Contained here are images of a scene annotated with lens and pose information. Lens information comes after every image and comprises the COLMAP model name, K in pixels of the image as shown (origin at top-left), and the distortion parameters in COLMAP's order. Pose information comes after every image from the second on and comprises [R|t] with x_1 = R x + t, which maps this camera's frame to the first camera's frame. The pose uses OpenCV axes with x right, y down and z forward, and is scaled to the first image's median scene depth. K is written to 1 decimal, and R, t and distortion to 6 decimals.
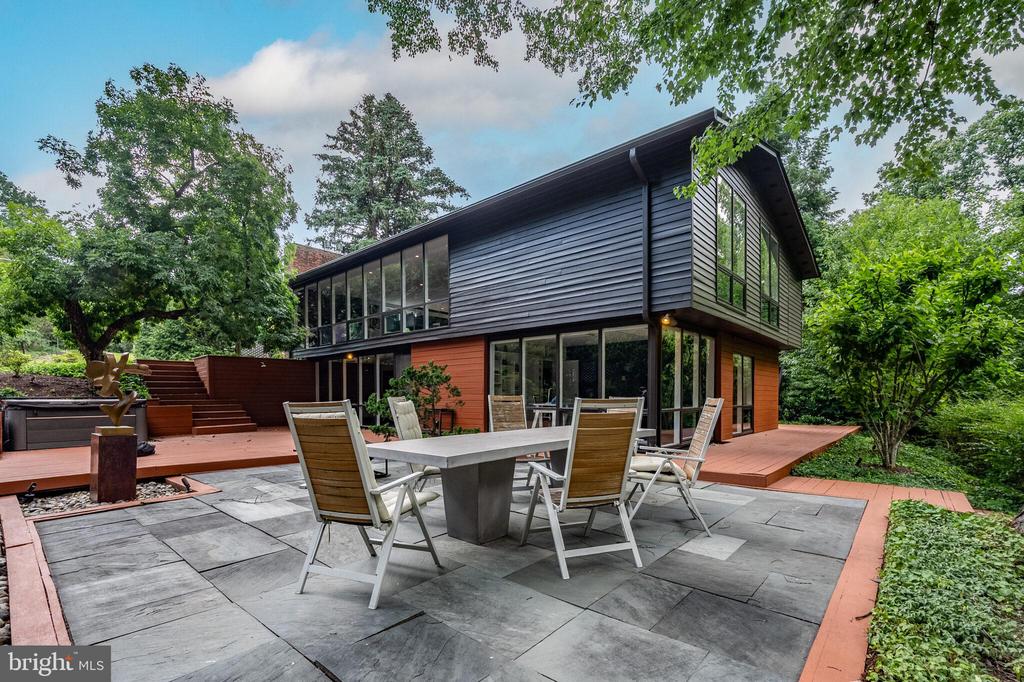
lens RADIAL K [[441.7, 0, 508.1], [0, 441.7, 394.4], [0, 0, 1]] dist [0.000097, -0.000833]
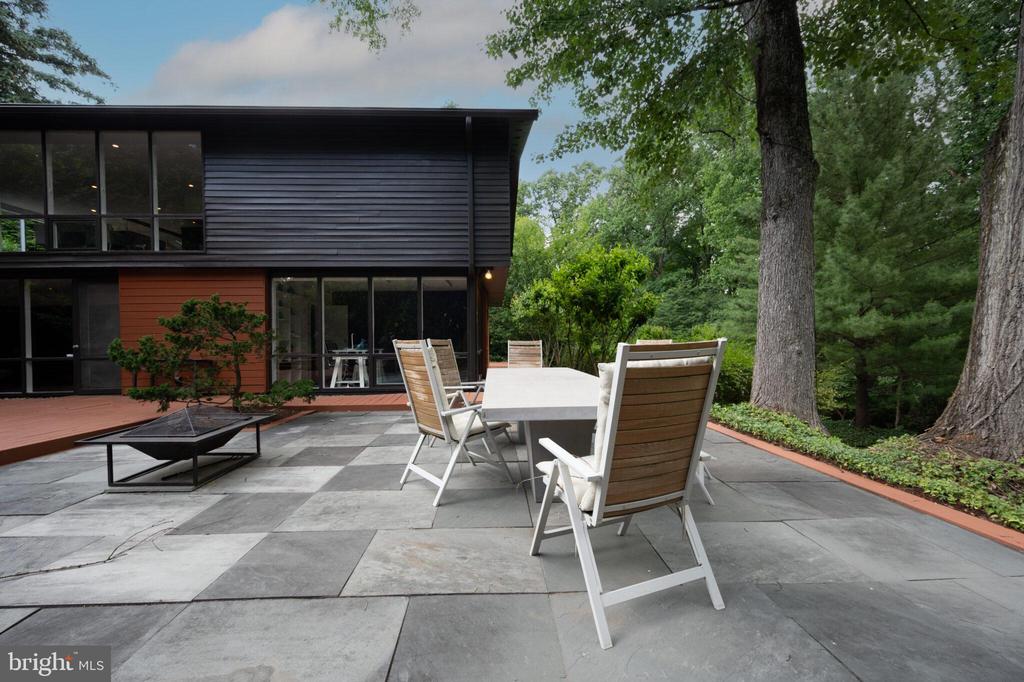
lens RADIAL K [[388.8, 0, 512.0], [0, 388.8, 341.0], [0, 0, 1]] dist [-0.002025, -0.000335]
pose [[0.733494, -0.003667, 0.679686, -0.200489], [0.005530, 0.999985, -0.000574, 0.003424], [-0.679673, 0.004180, 0.733503, 0.145005]]
